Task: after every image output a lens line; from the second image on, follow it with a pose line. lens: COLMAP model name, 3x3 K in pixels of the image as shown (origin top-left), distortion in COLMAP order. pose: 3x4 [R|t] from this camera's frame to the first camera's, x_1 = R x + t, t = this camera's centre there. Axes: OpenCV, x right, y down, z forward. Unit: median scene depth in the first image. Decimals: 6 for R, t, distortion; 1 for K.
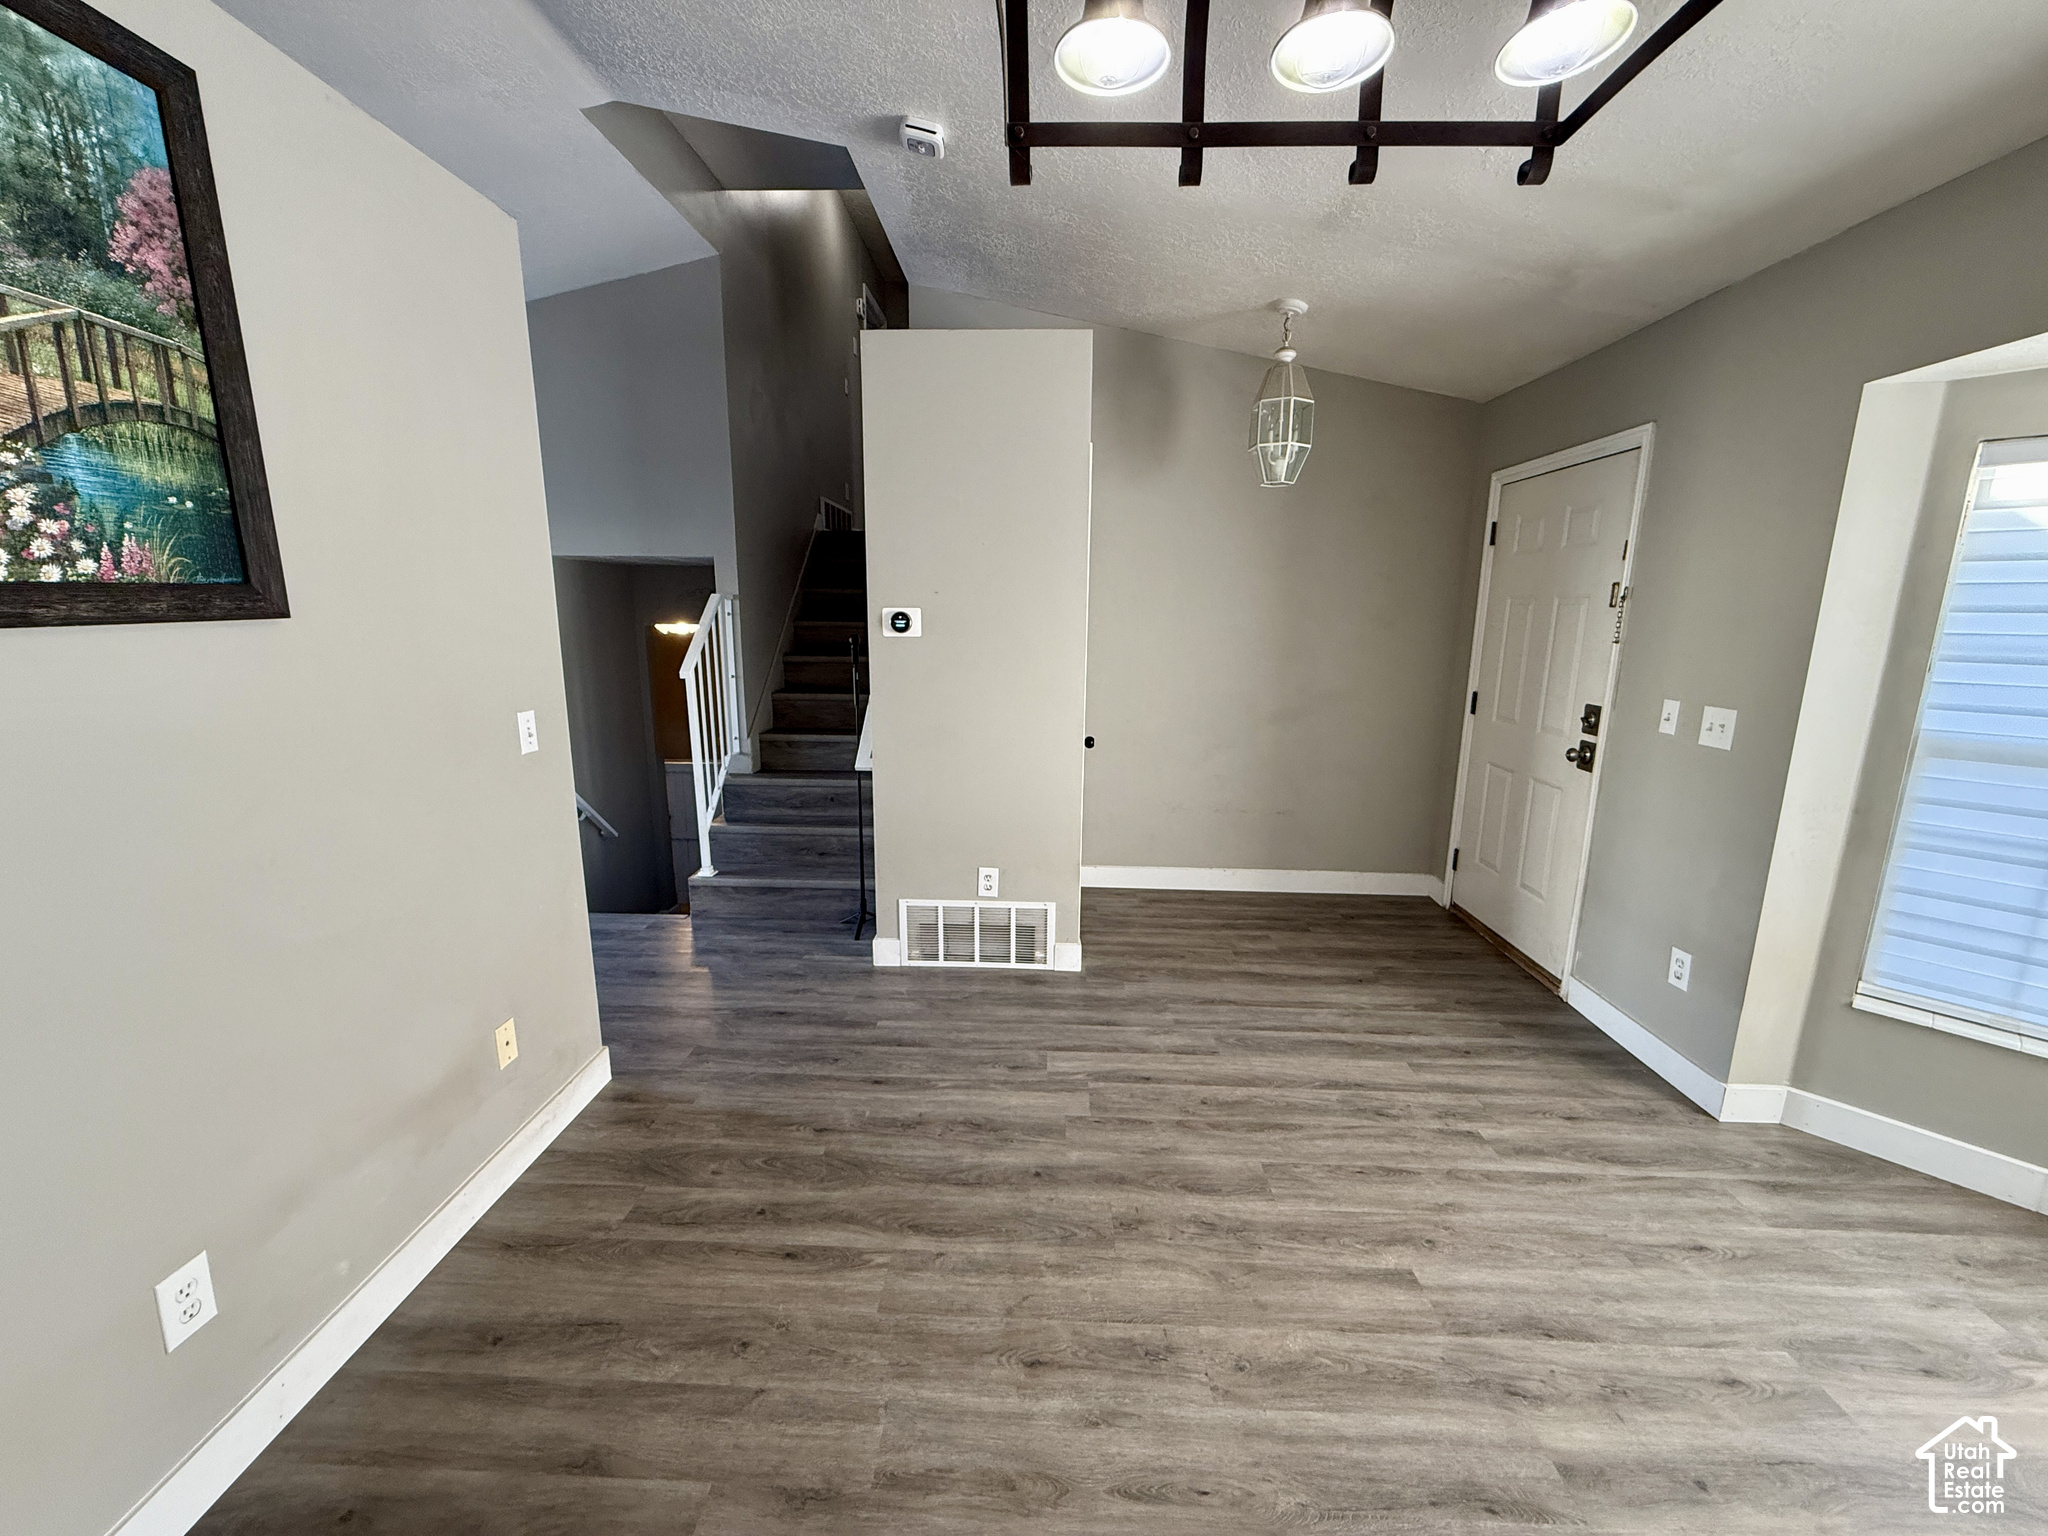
lens RADIAL K [[816.3, 0, 1017.7], [0, 816.3, 770.5], [0, 0, 1]] dist [0.001694, -0.000647]
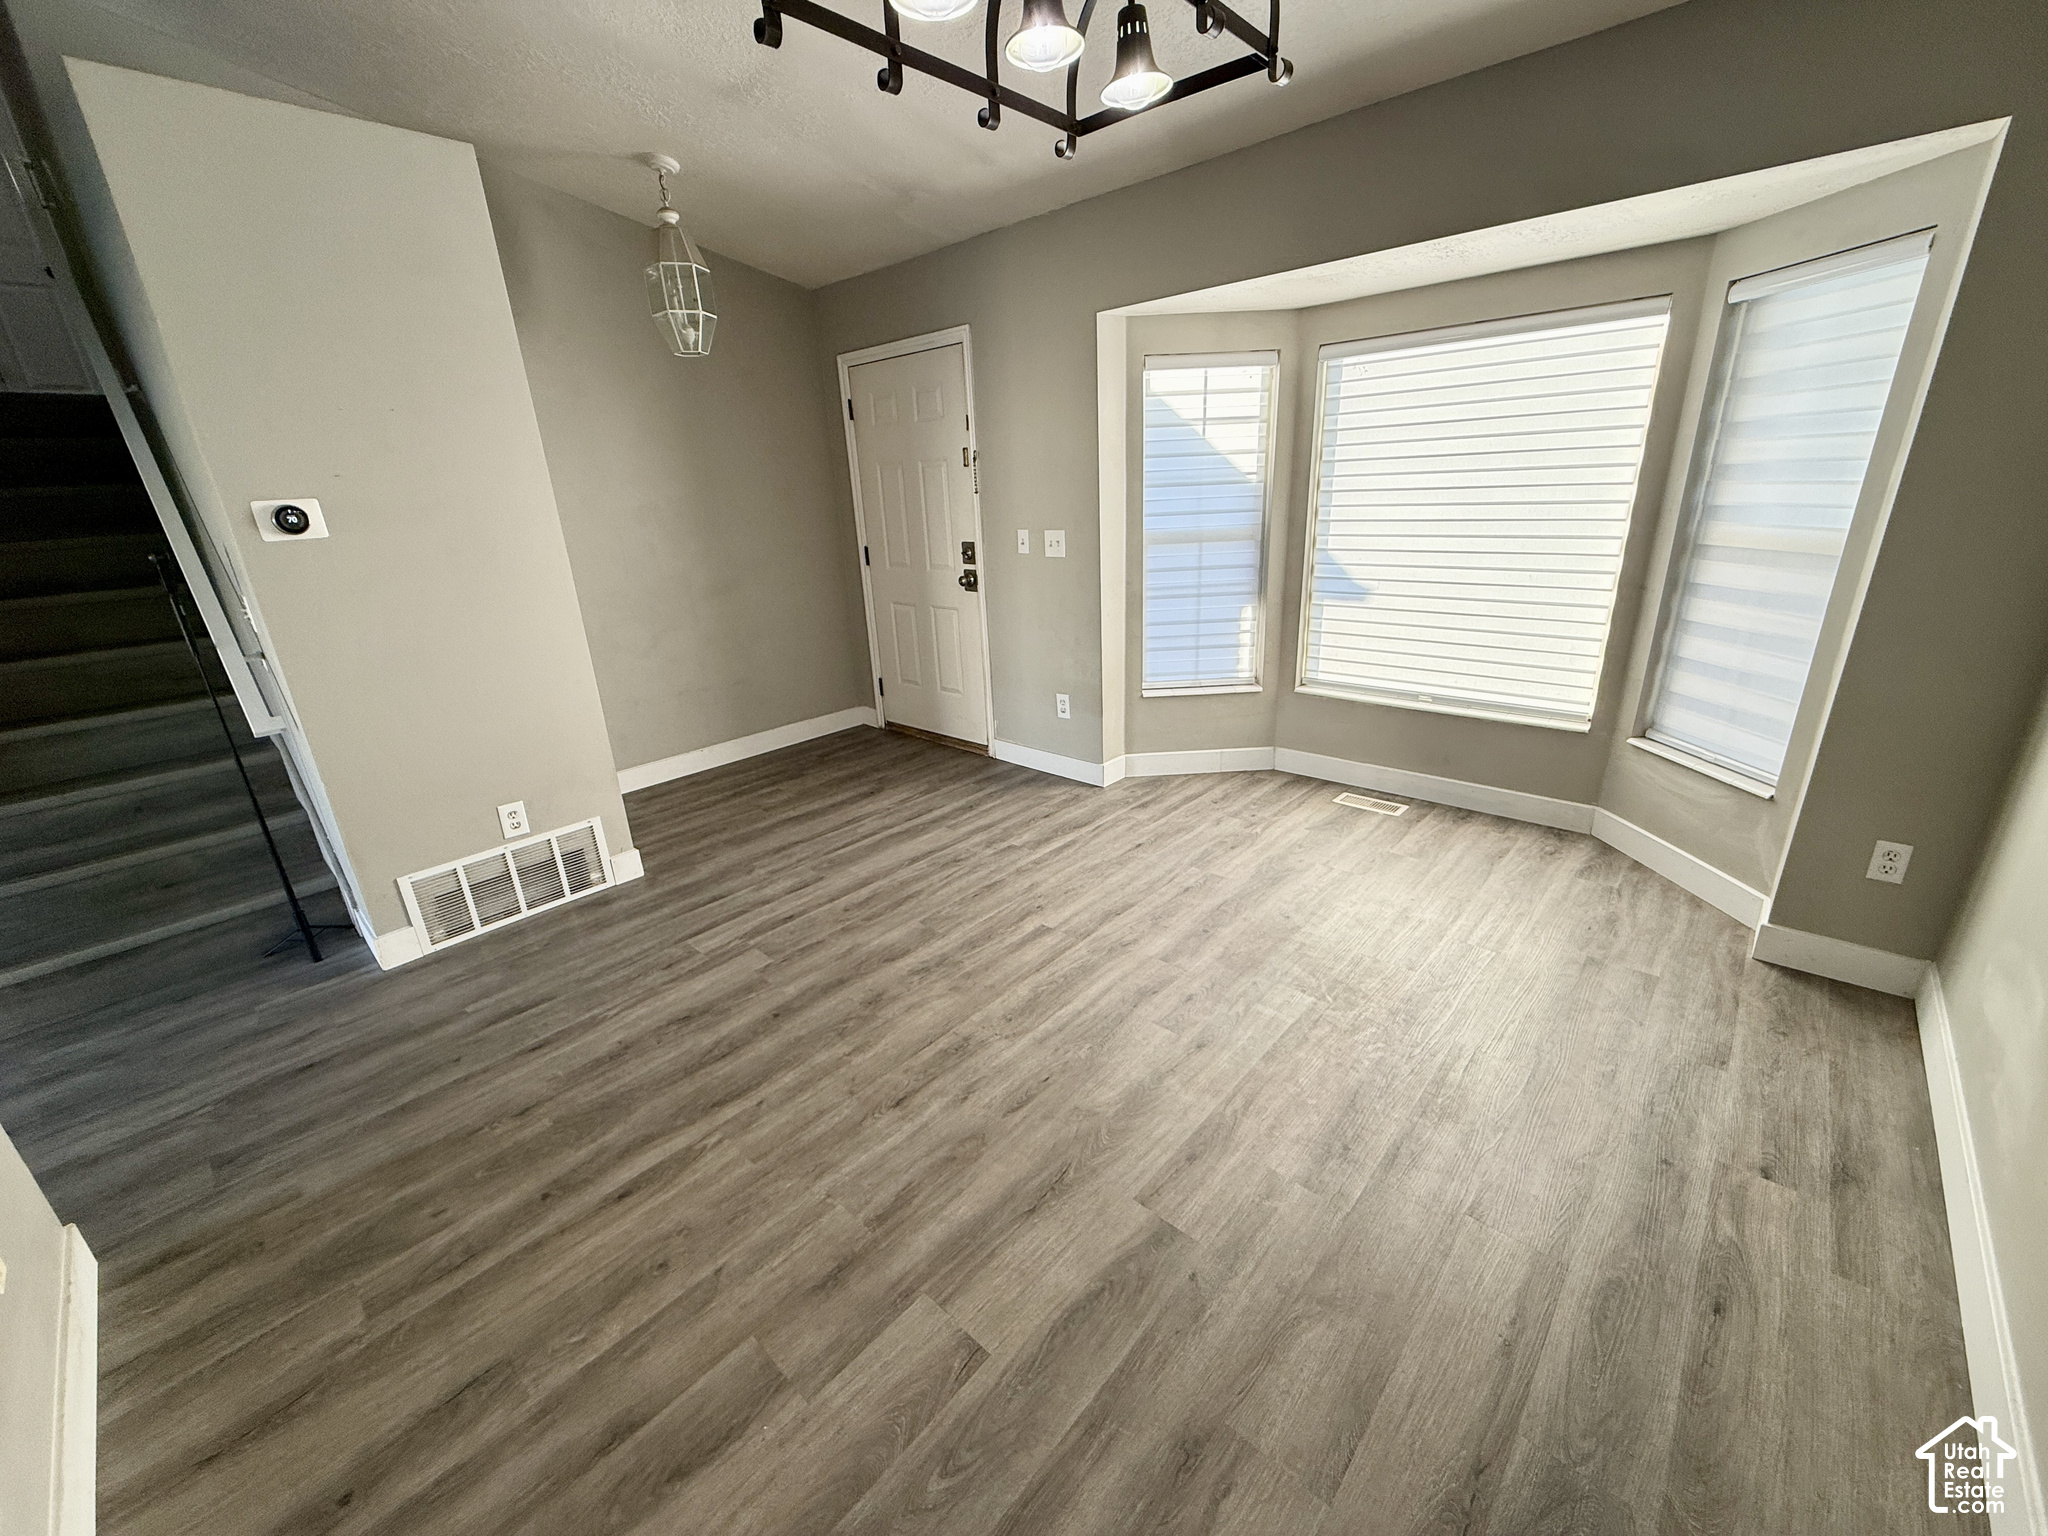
lens RADIAL K [[816.3, 0, 1022.1], [0, 816.3, 771.2], [0, 0, 1]] dist [0.001694, -0.000647]
pose [[0.643169, -0.295248, 0.706515, -0.466971], [0.201636, 0.955413, 0.215704, 0.014726], [-0.738700, 0.003725, 0.674024, 0.022123]]
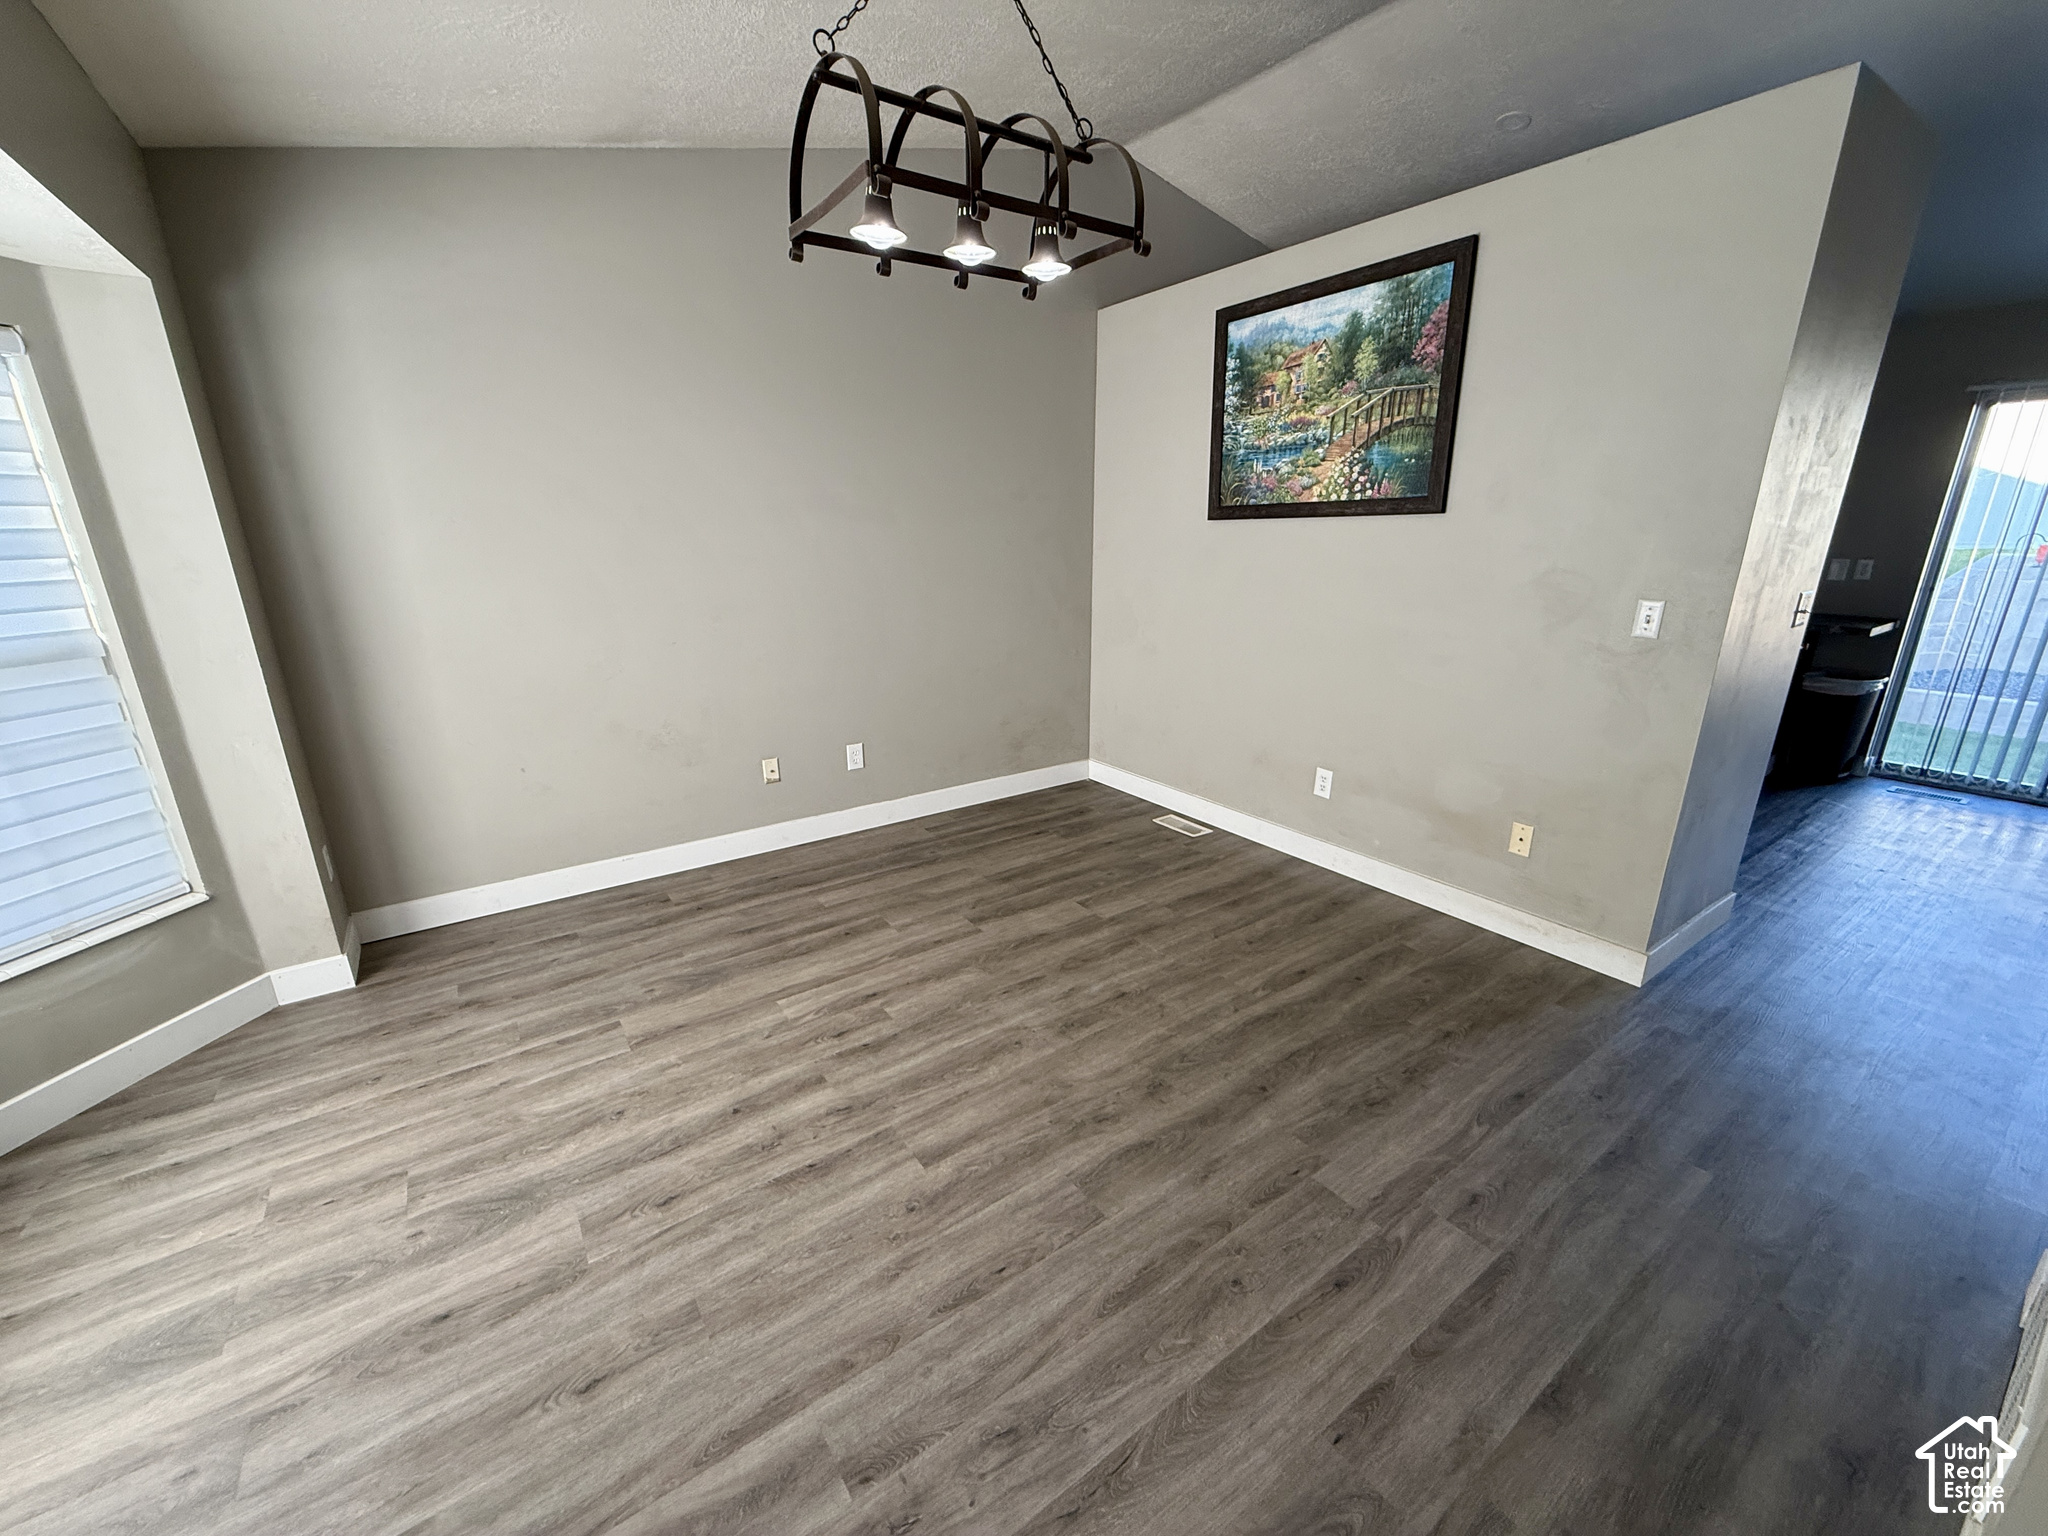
lens RADIAL K [[816.3, 0, 1018.5], [0, 816.3, 768.0], [0, 0, 1]] dist [0.001694, -0.000647]
pose [[-0.798322, 0.174368, -0.576436, 0.813220], [-0.115095, 0.895350, 0.430235, -0.261510], [0.591131, 0.409811, -0.694708, 1.438298]]
